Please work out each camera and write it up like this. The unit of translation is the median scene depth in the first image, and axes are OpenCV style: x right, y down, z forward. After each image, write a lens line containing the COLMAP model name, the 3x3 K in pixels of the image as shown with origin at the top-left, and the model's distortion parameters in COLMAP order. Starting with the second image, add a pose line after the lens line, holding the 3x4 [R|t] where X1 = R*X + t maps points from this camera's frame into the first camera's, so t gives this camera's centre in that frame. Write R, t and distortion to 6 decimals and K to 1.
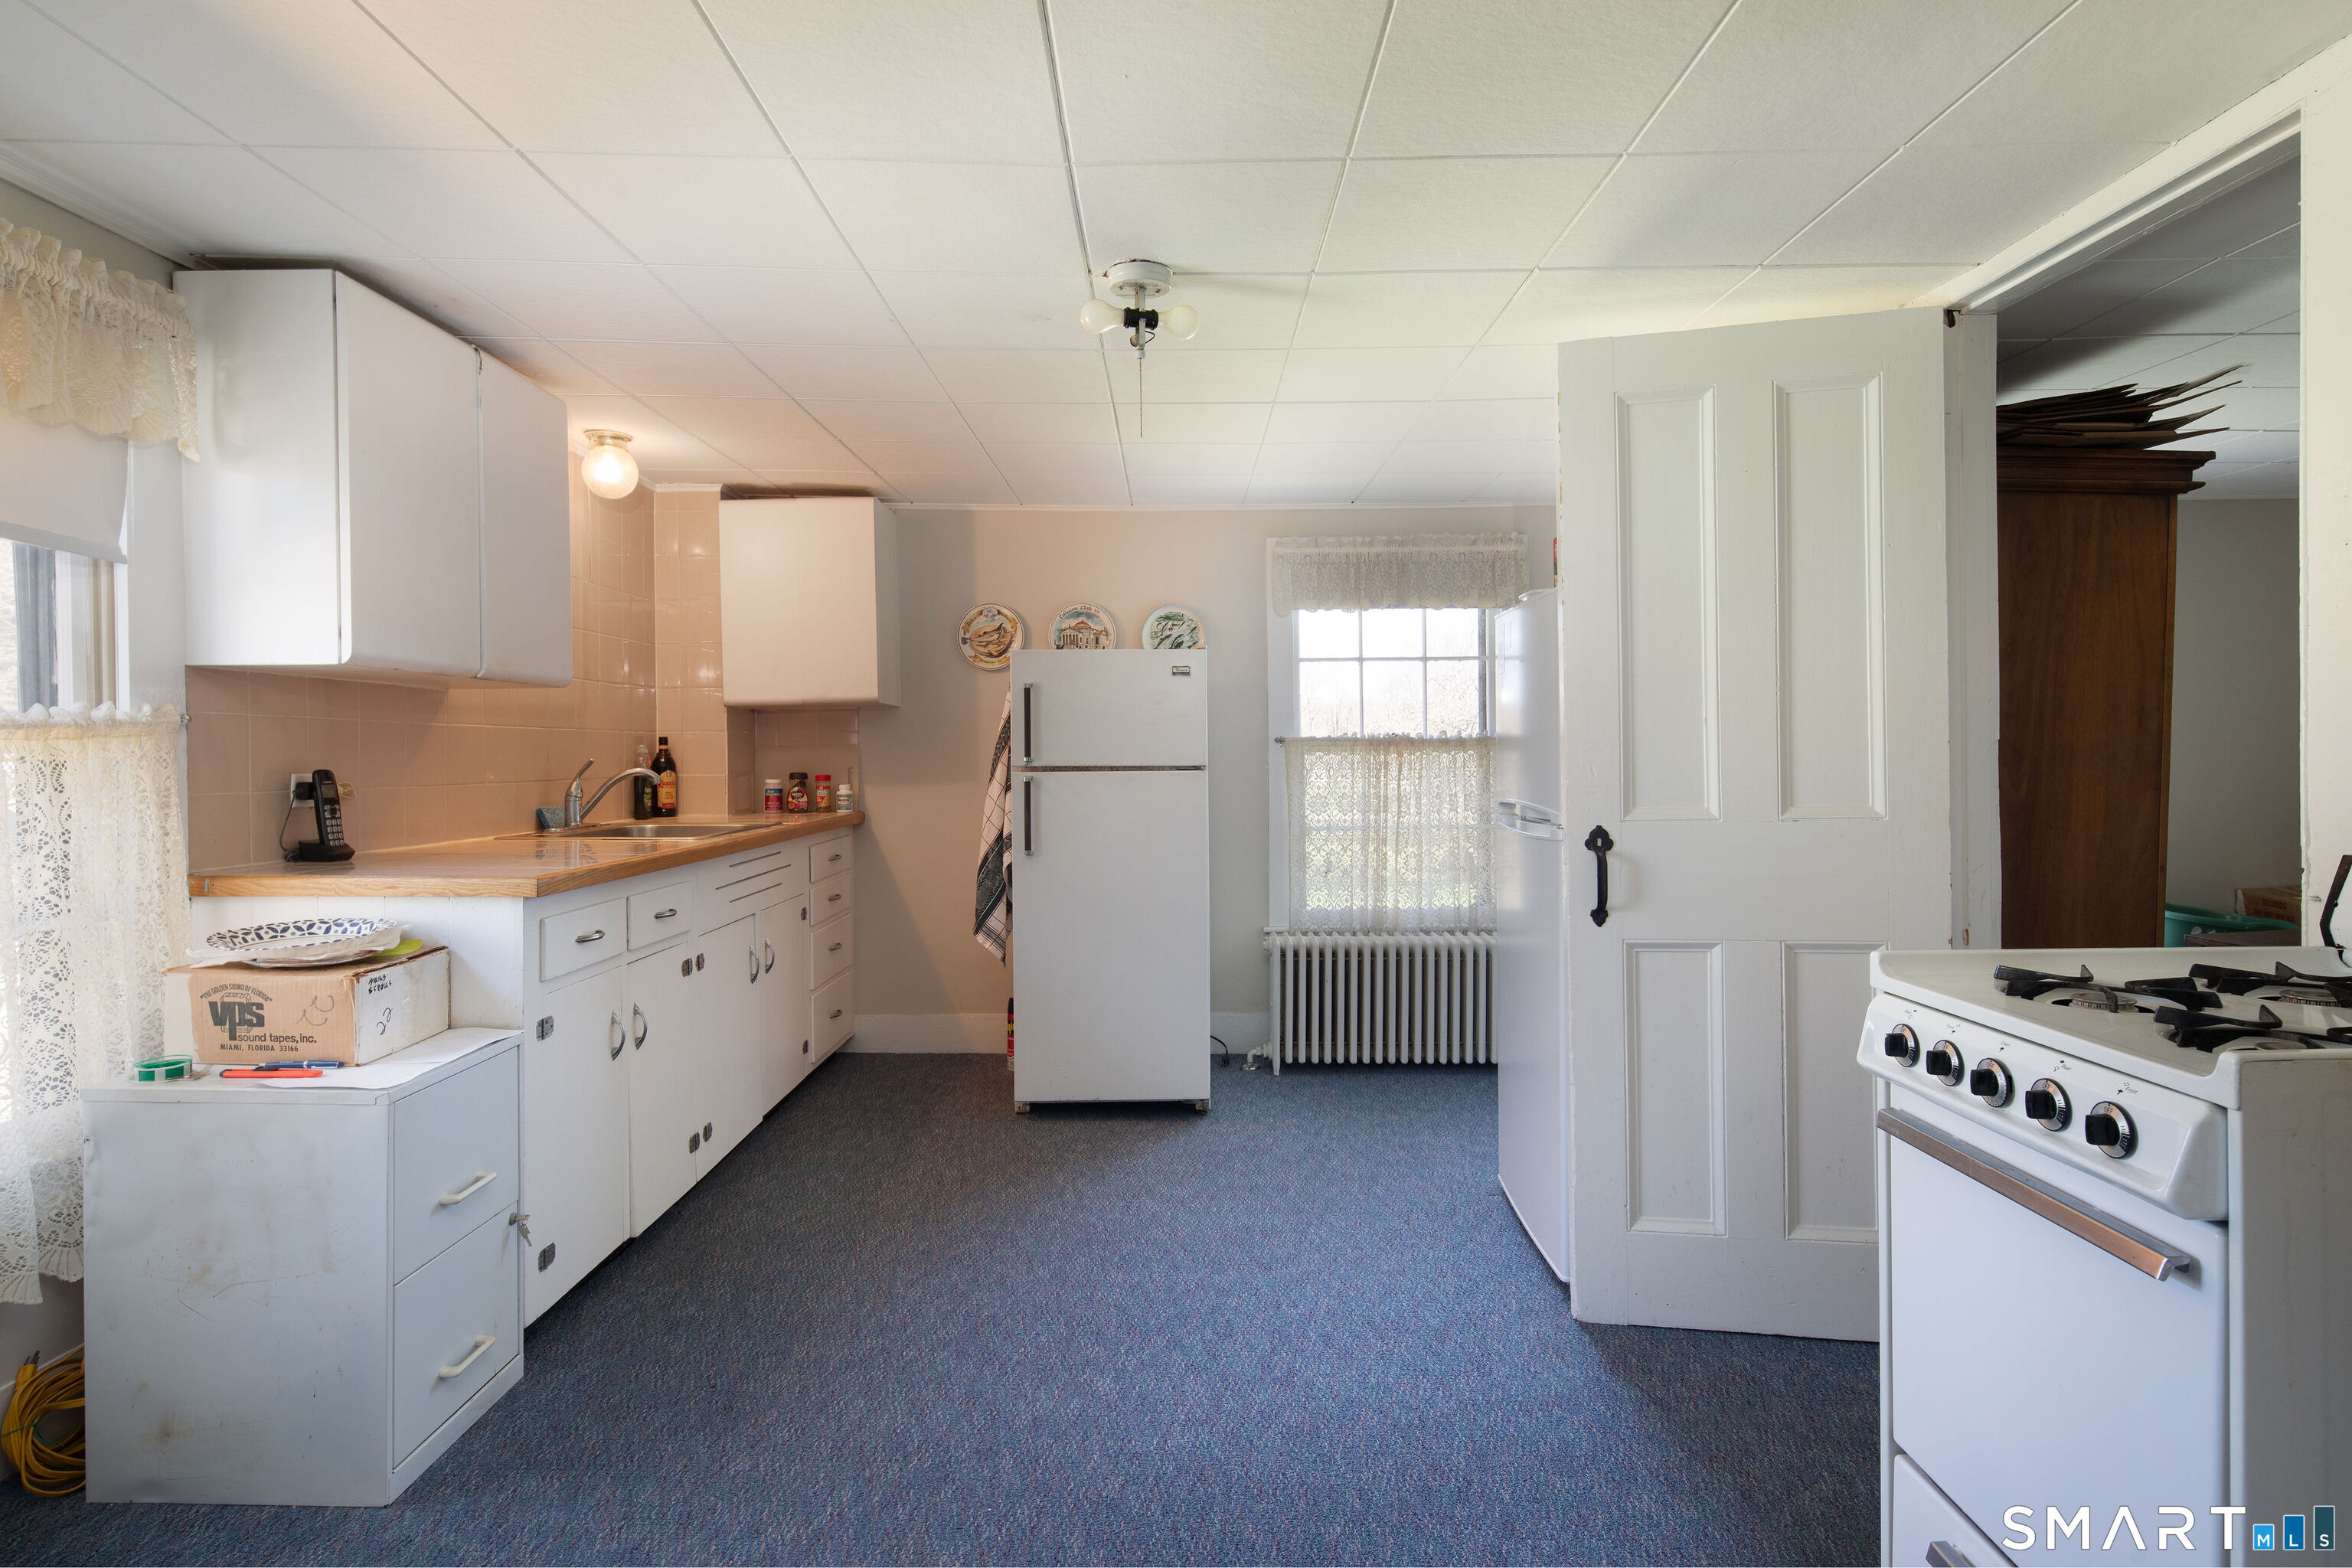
lens RADIAL K [[1148.4, 0, 1170.2], [0, 1148.4, 765.2], [0, 0, 1]] dist [0.005833, -0.004801]
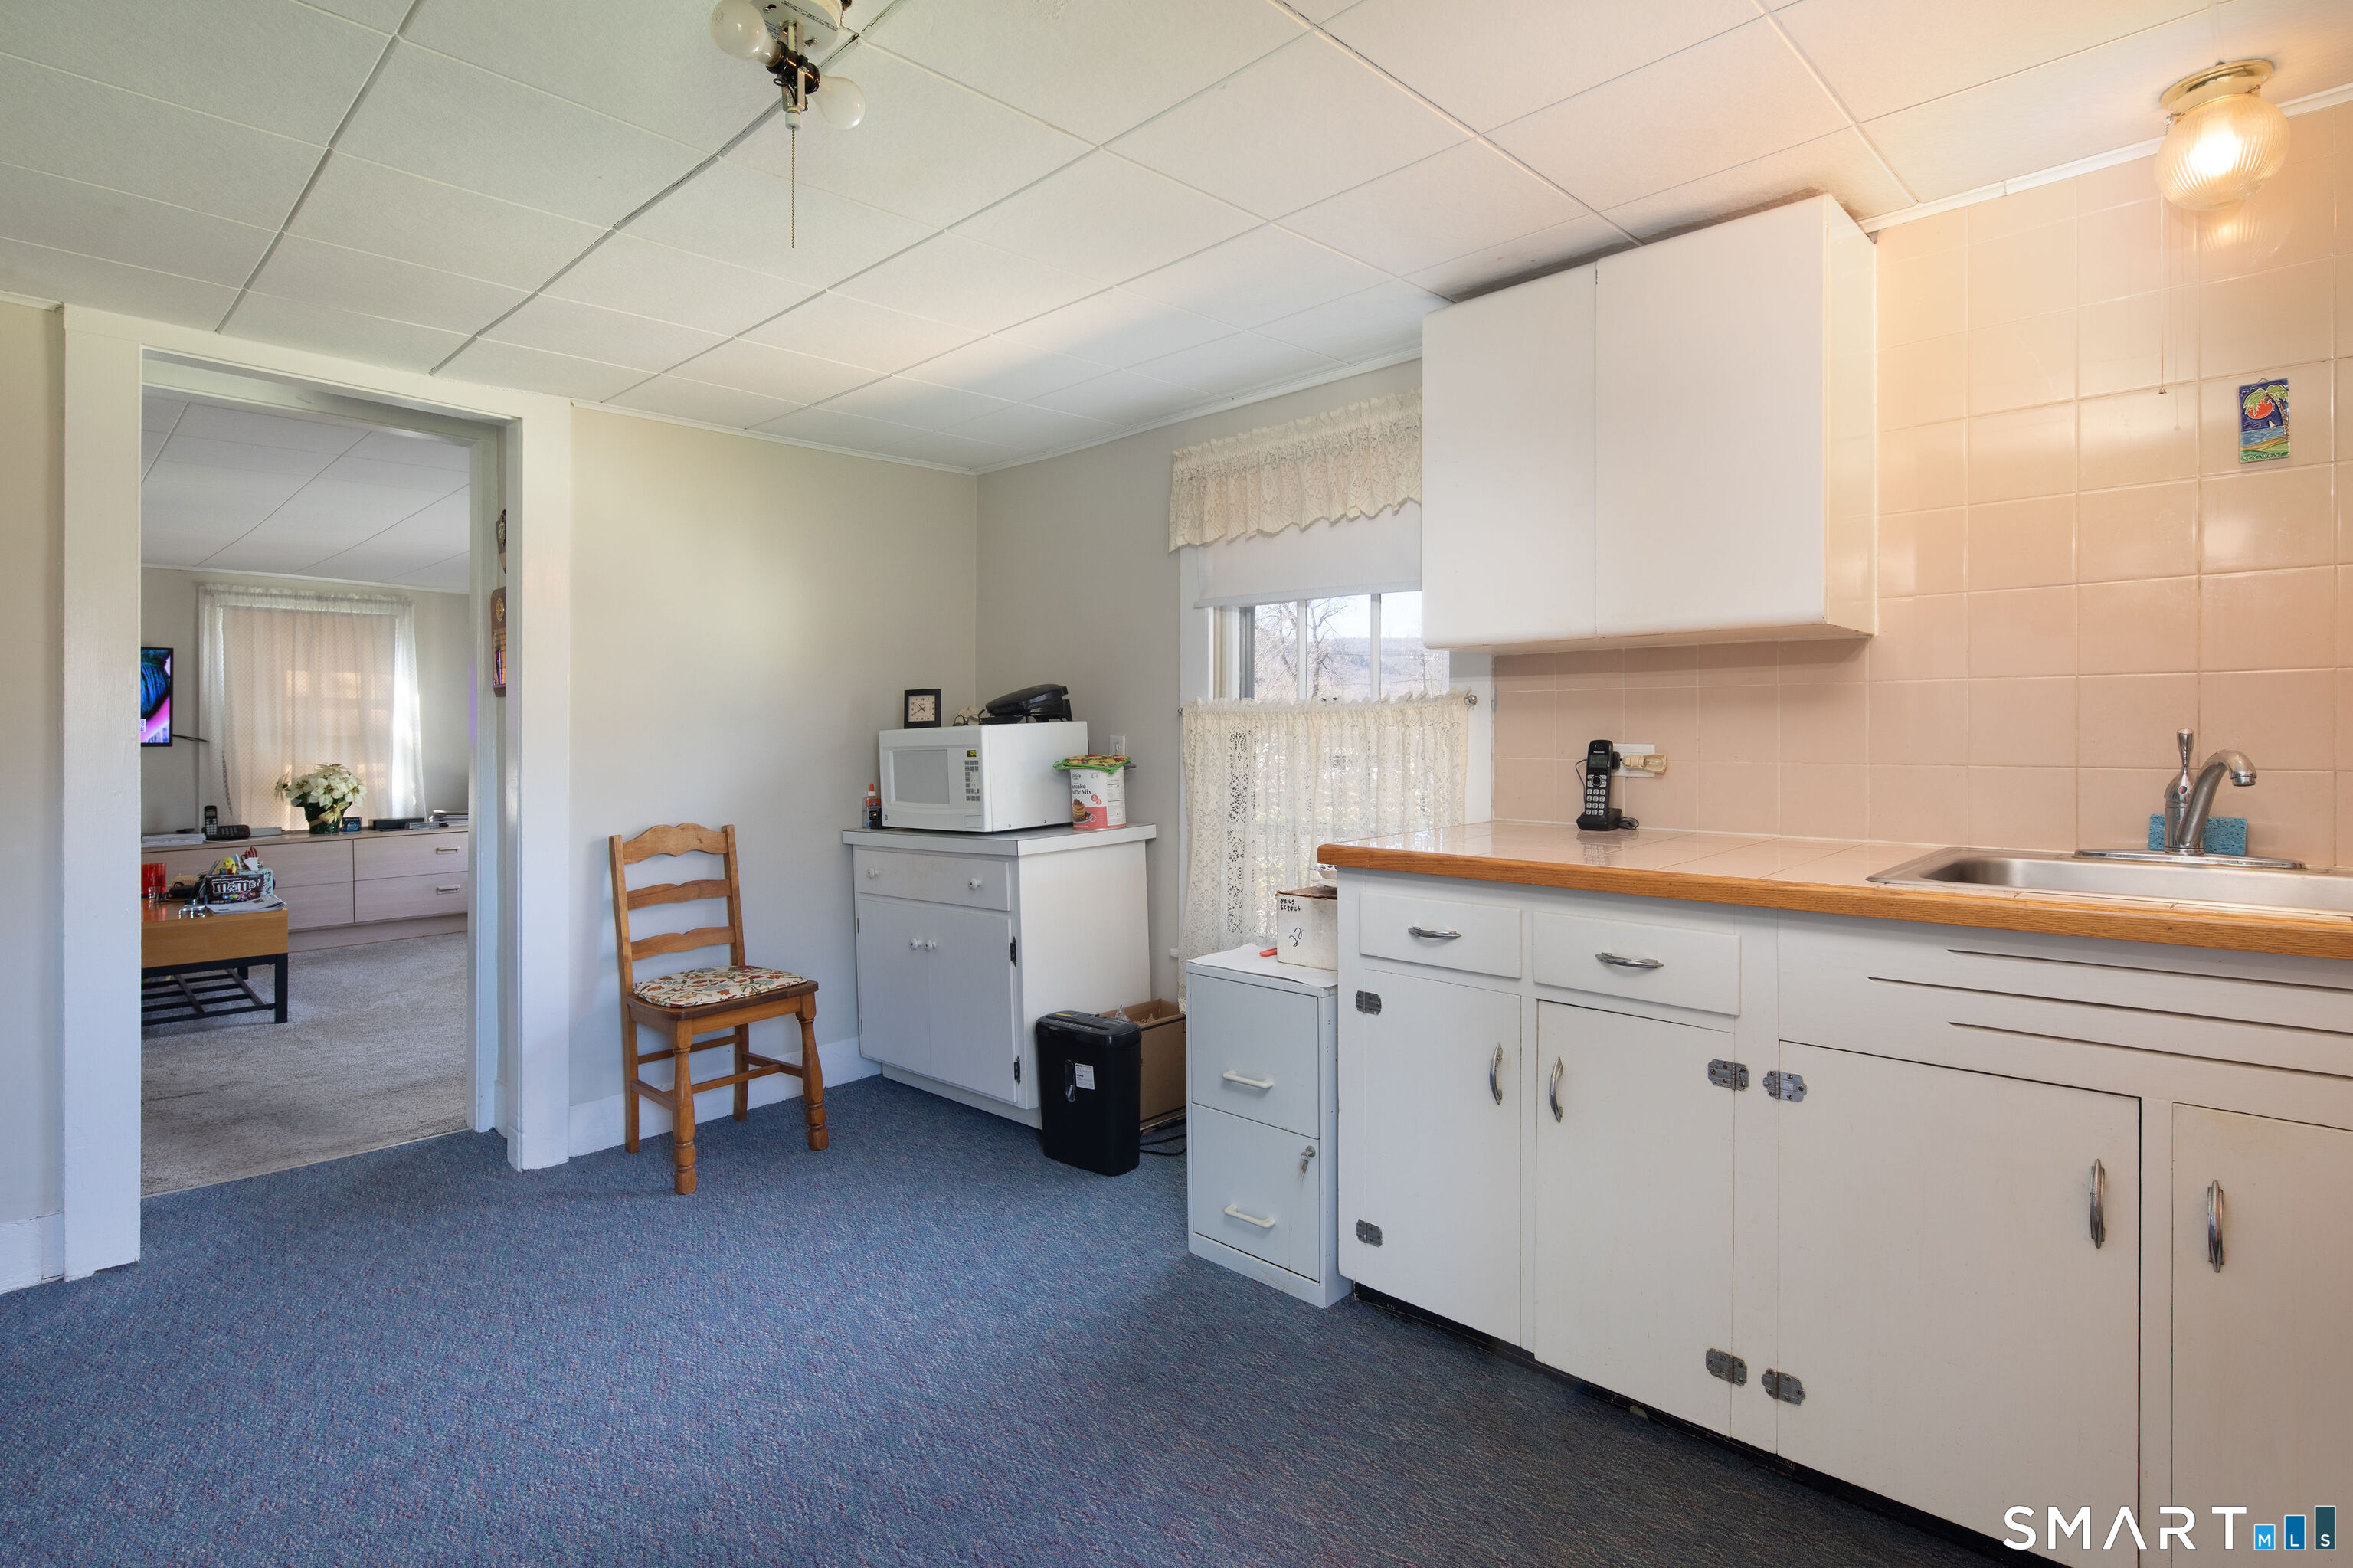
lens RADIAL K [[1148.9, 0, 1170.7], [0, 1148.9, 760.7], [0, 0, 1]] dist [0.005833, -0.004801]
pose [[-0.695189, 0.025041, -0.718390, 0.277433], [-0.001002, 0.999358, 0.035804, -0.014643], [0.718826, 0.025610, -0.694718, 1.552091]]
